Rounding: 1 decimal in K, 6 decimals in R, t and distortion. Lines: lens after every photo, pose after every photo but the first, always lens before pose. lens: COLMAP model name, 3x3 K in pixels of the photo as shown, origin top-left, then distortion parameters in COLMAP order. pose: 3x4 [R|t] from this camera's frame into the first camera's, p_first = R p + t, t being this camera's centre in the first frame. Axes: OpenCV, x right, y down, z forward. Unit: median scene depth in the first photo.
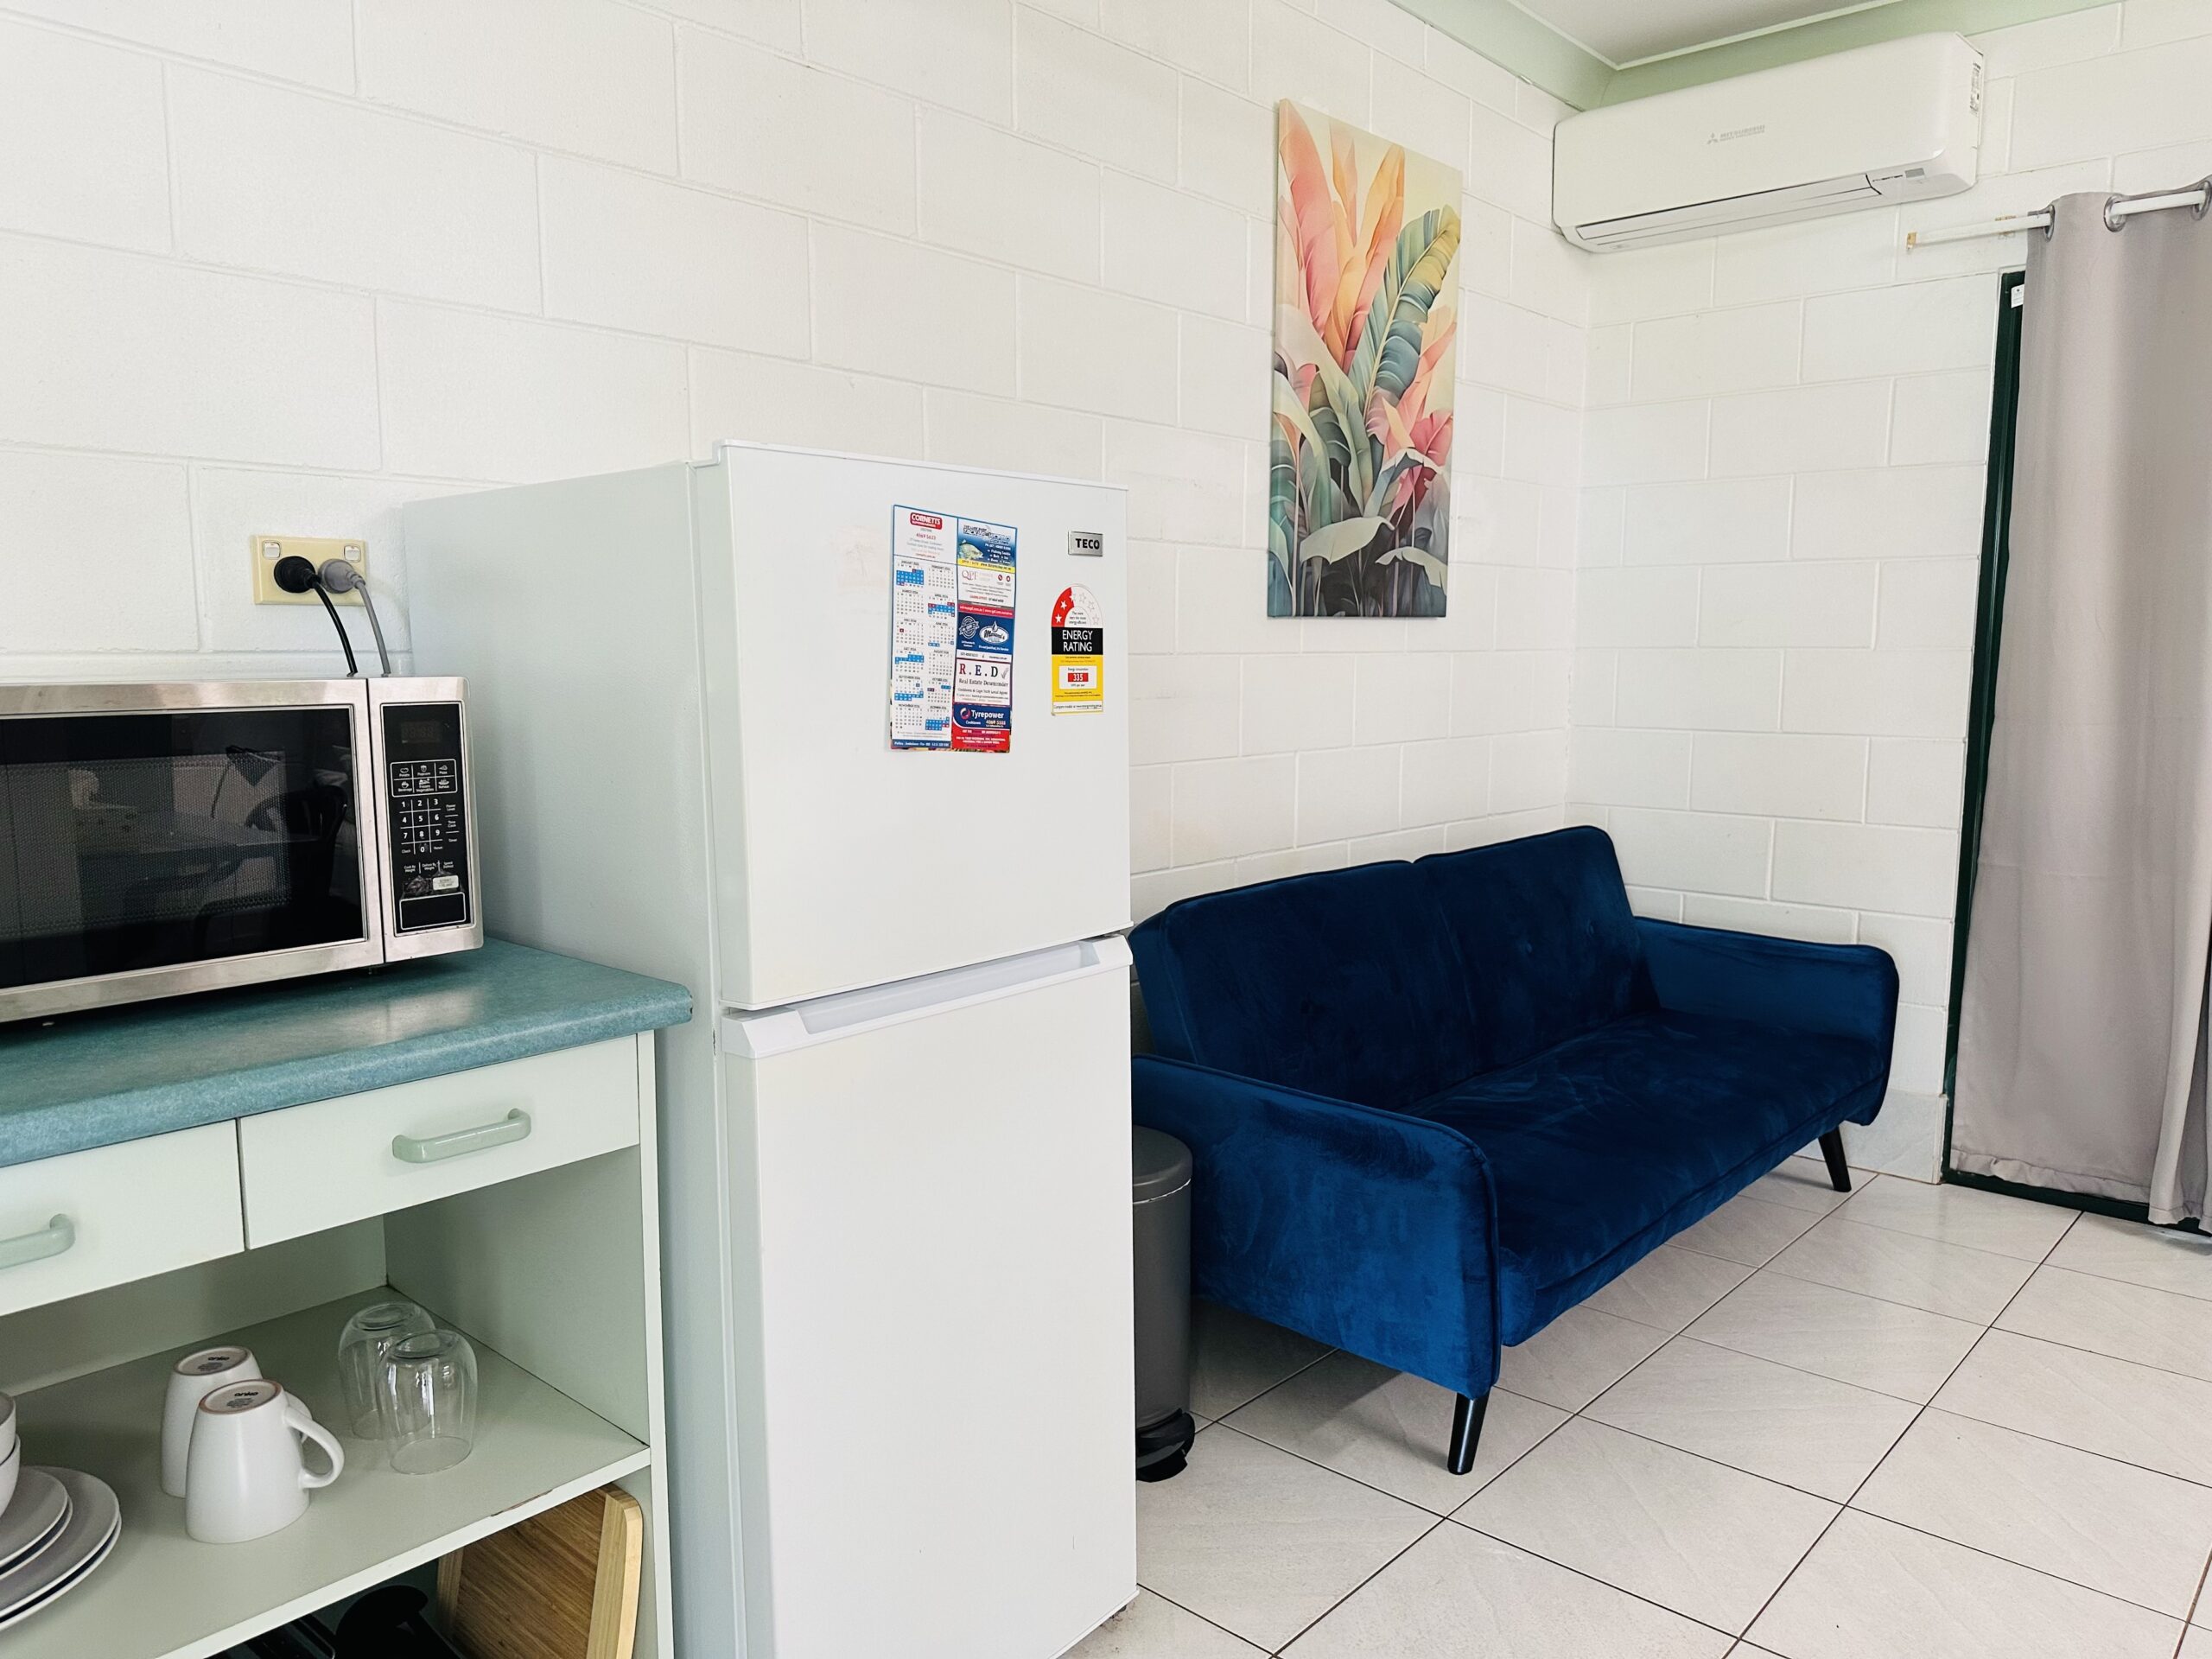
lens RADIAL K [[1583.0, 0, 1102.1], [0, 1583.0, 867.1], [0, 0, 1]] dist [0.091656, -0.136355]
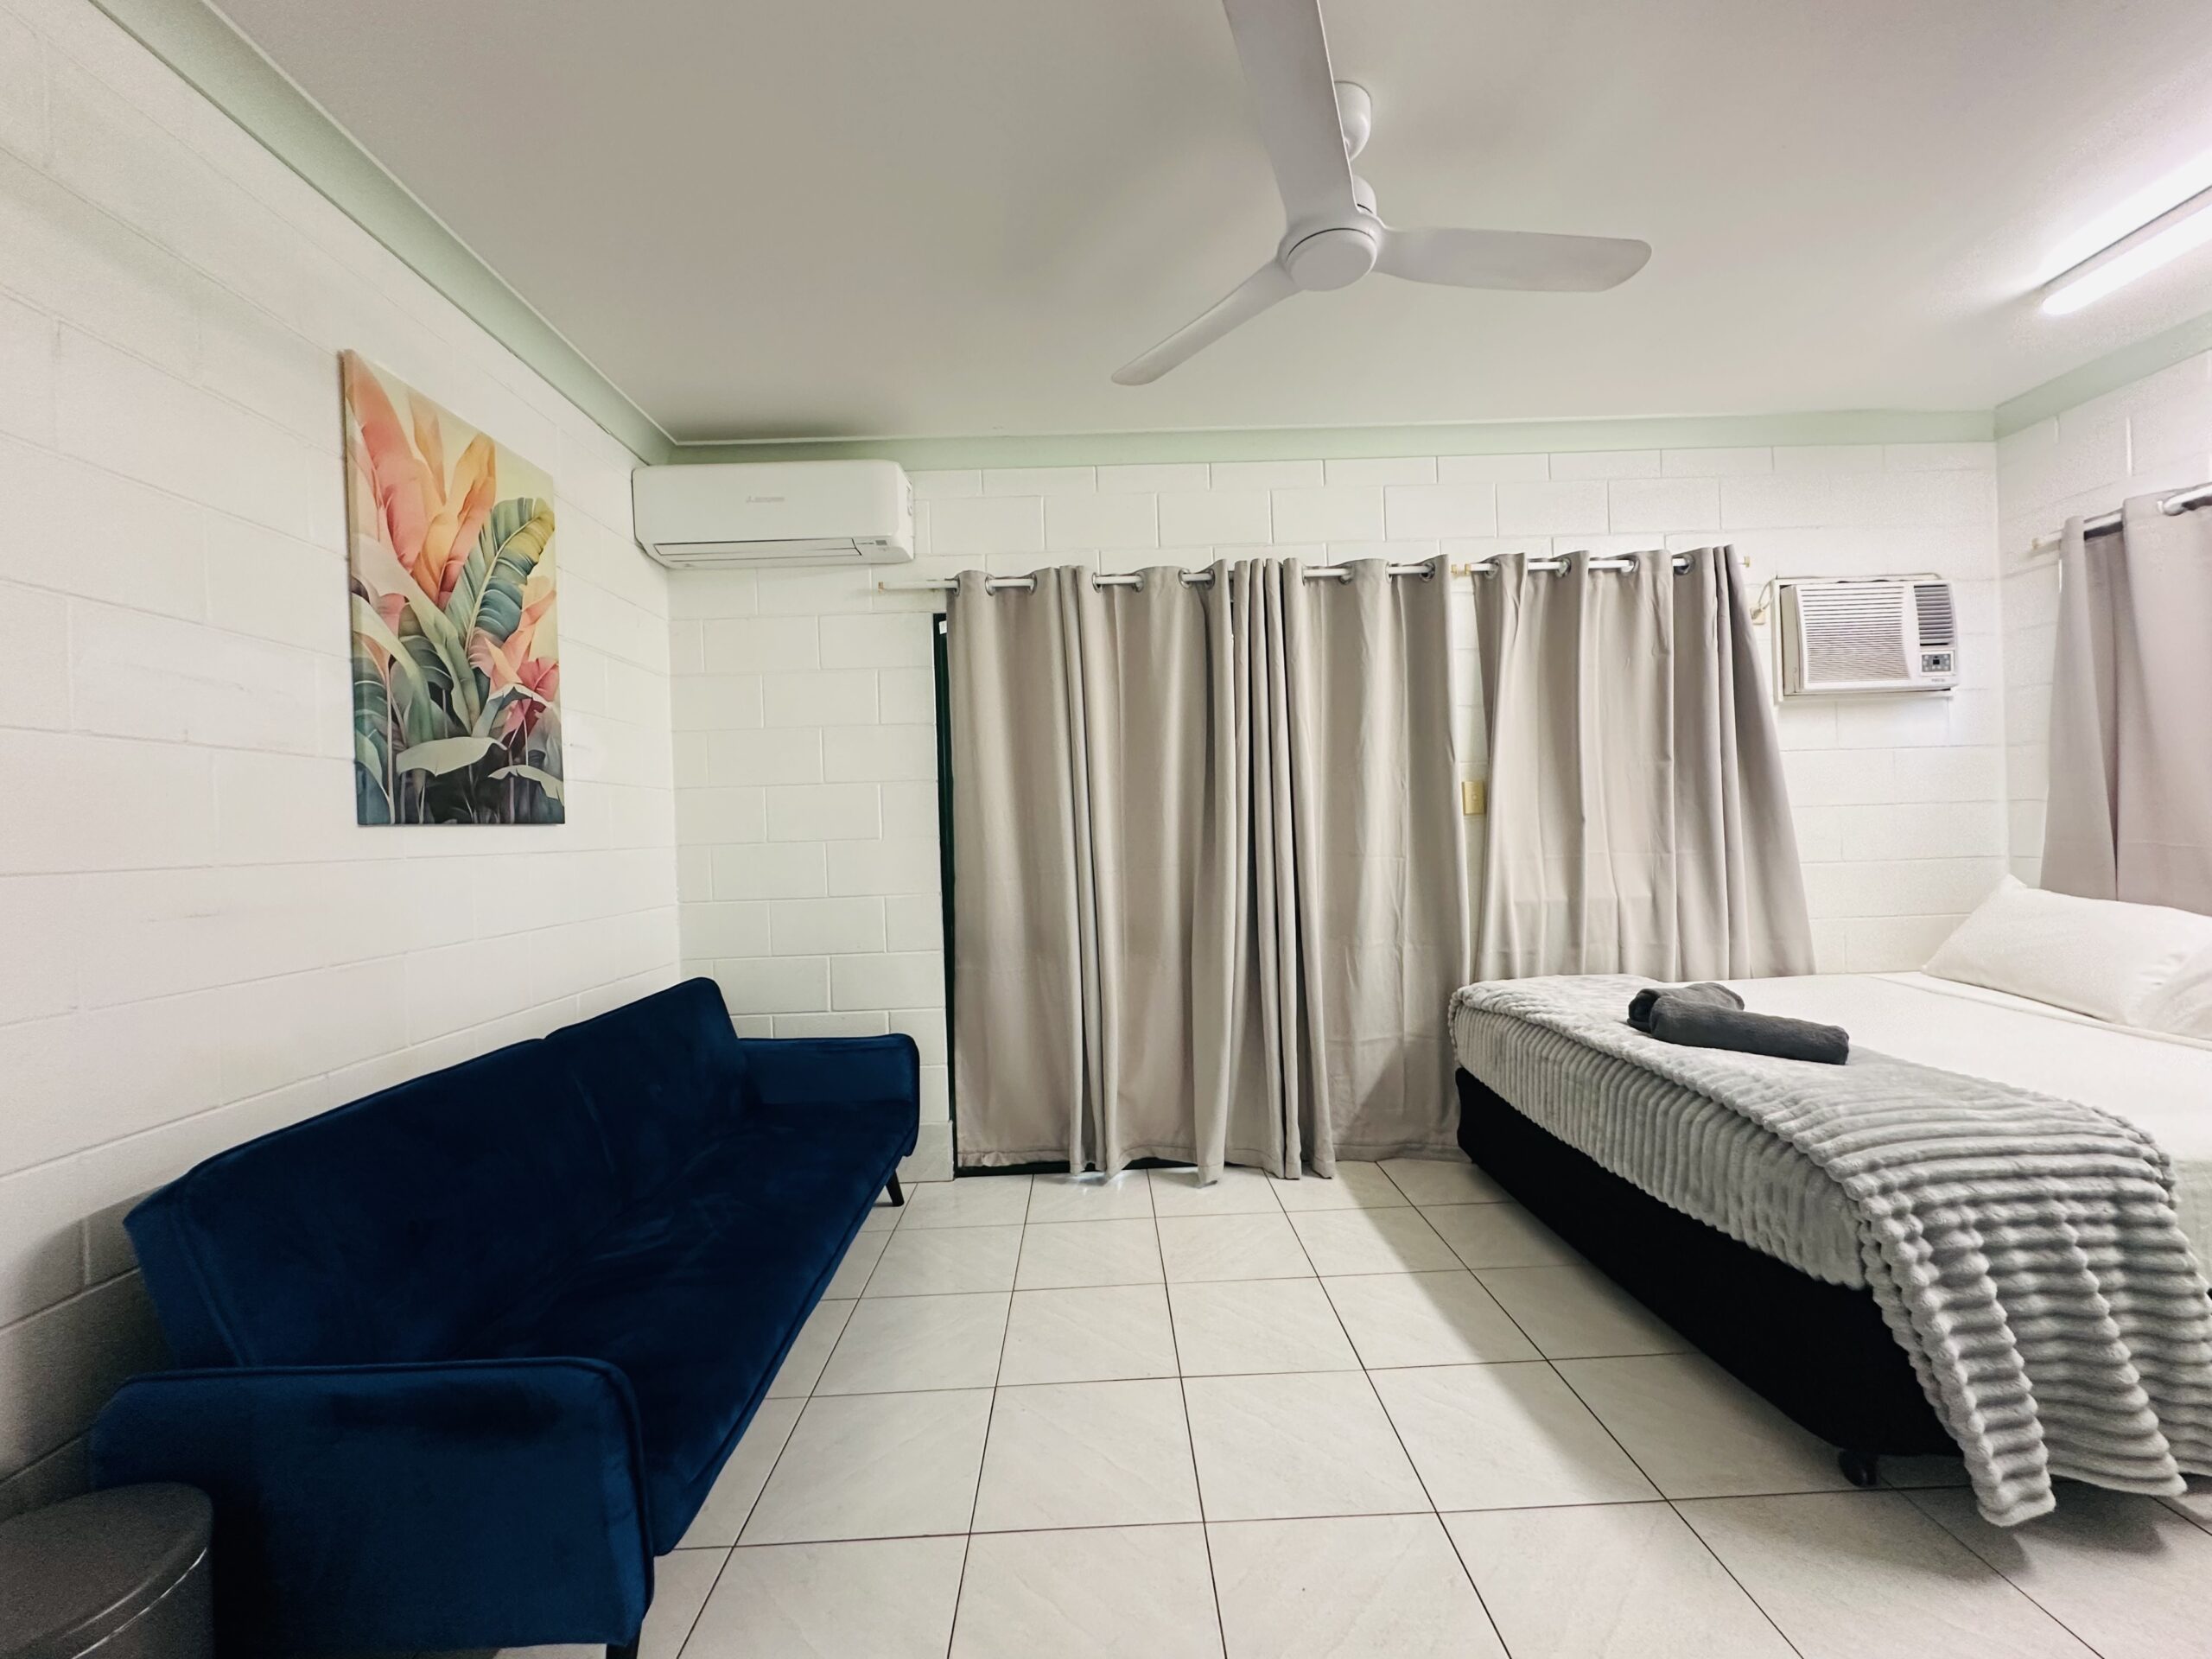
lens RADIAL K [[882.1, 0, 1106.0], [0, 882.1, 829.5], [0, 0, 1]] dist [-0.001123, 0.000010]
pose [[0.738684, -0.025436, 0.673572, 0.073631], [0.126503, 0.986763, -0.101468, -0.034224], [-0.662075, 0.160161, 0.732124, 0.253587]]
